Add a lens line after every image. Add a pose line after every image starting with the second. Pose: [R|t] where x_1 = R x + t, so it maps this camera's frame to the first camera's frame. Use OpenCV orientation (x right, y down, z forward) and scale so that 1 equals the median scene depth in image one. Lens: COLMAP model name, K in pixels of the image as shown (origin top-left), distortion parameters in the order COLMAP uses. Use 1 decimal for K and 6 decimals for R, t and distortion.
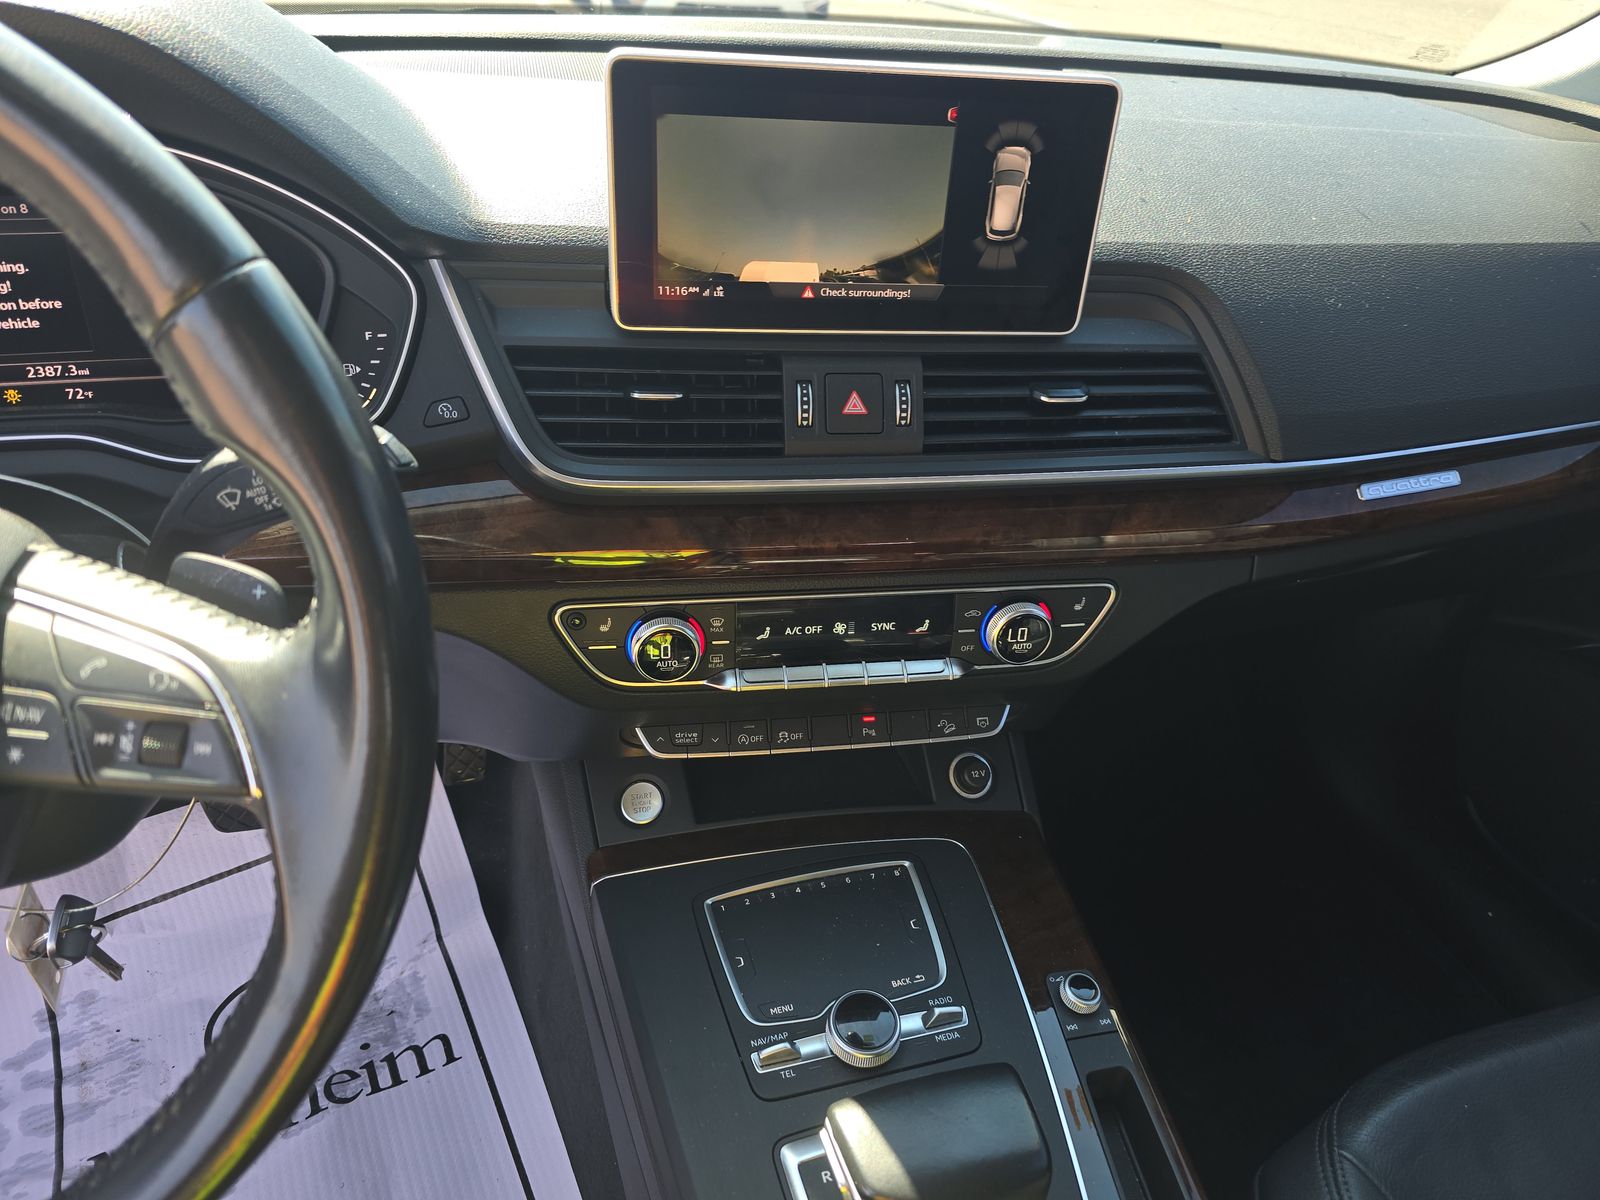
lens RADIAL K [[1077.8, 0, 792.7], [0, 1077.8, 599.0], [0, 0, 1]] dist [-0.000206, -0.025991]
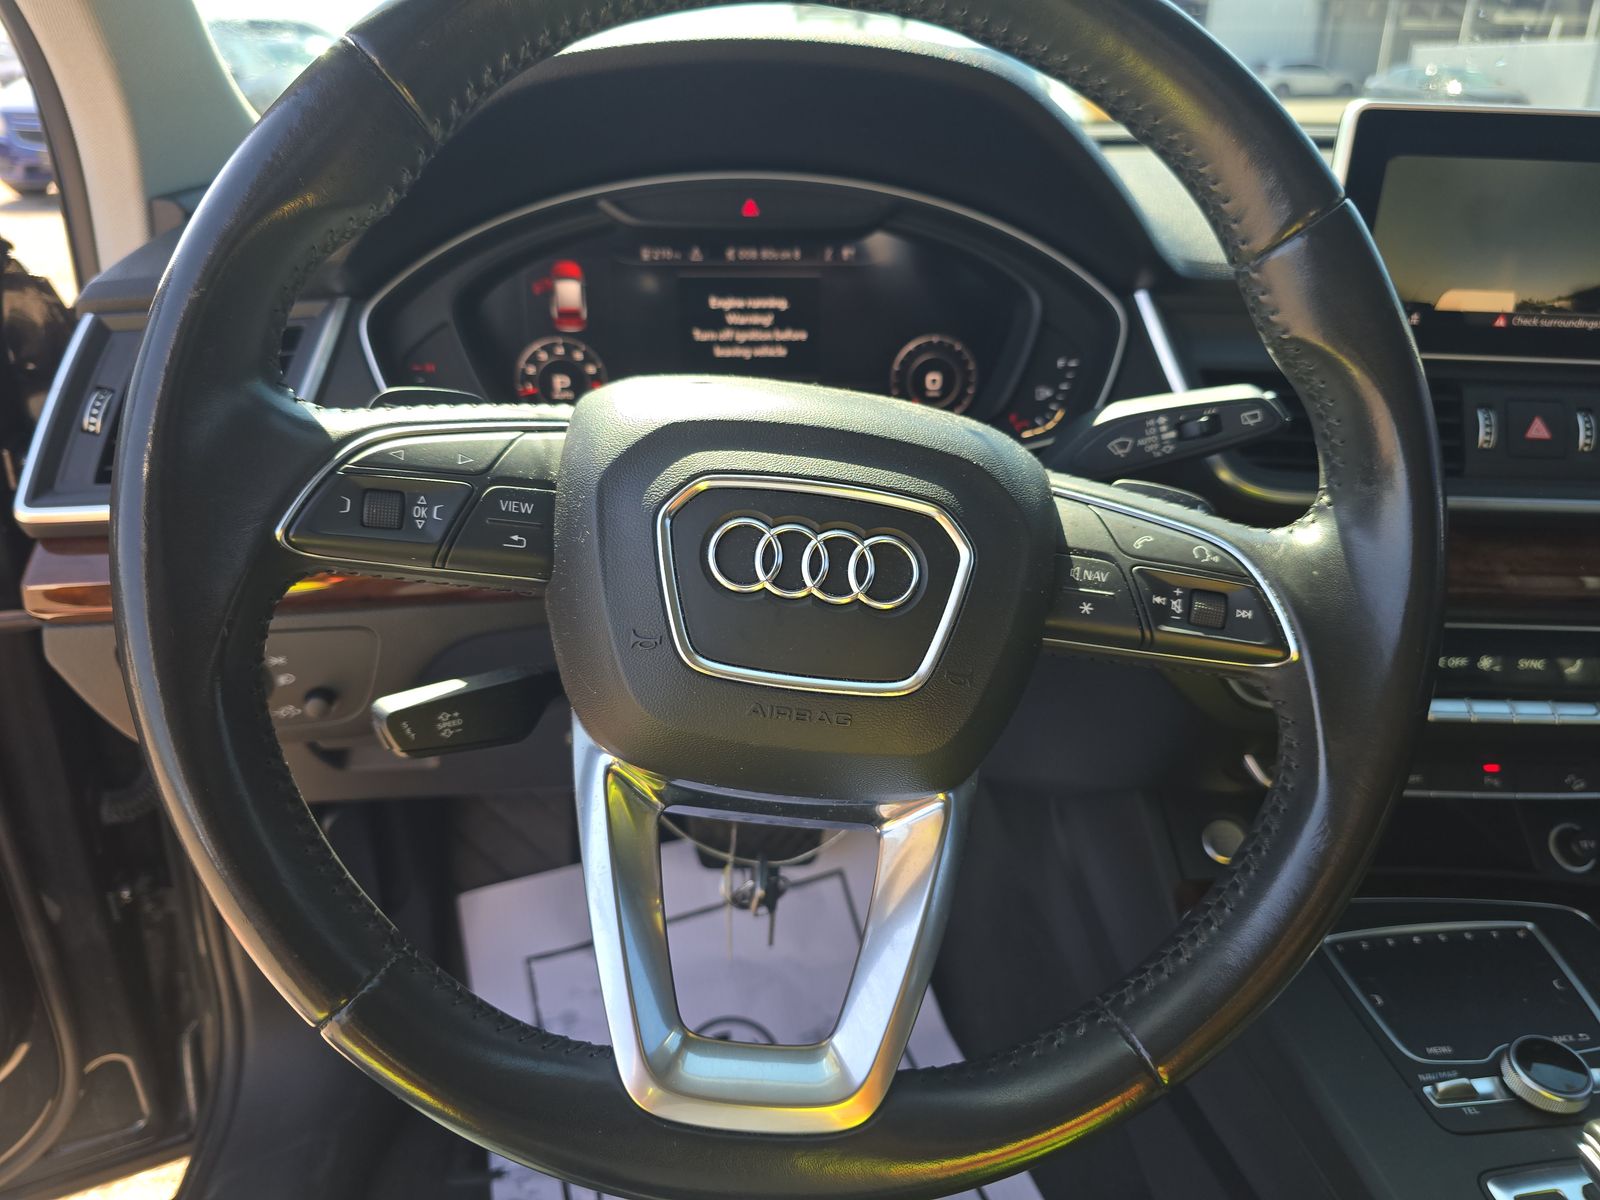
lens RADIAL K [[1077.8, 0, 789.7], [0, 1077.8, 591.7], [0, 0, 1]] dist [-0.000206, -0.025991]
pose [[0.970621, 0.041658, -0.236980, -0.395386], [-0.074166, 0.988741, -0.129962, 0.158616], [0.228898, 0.143719, 0.962783, -0.113443]]
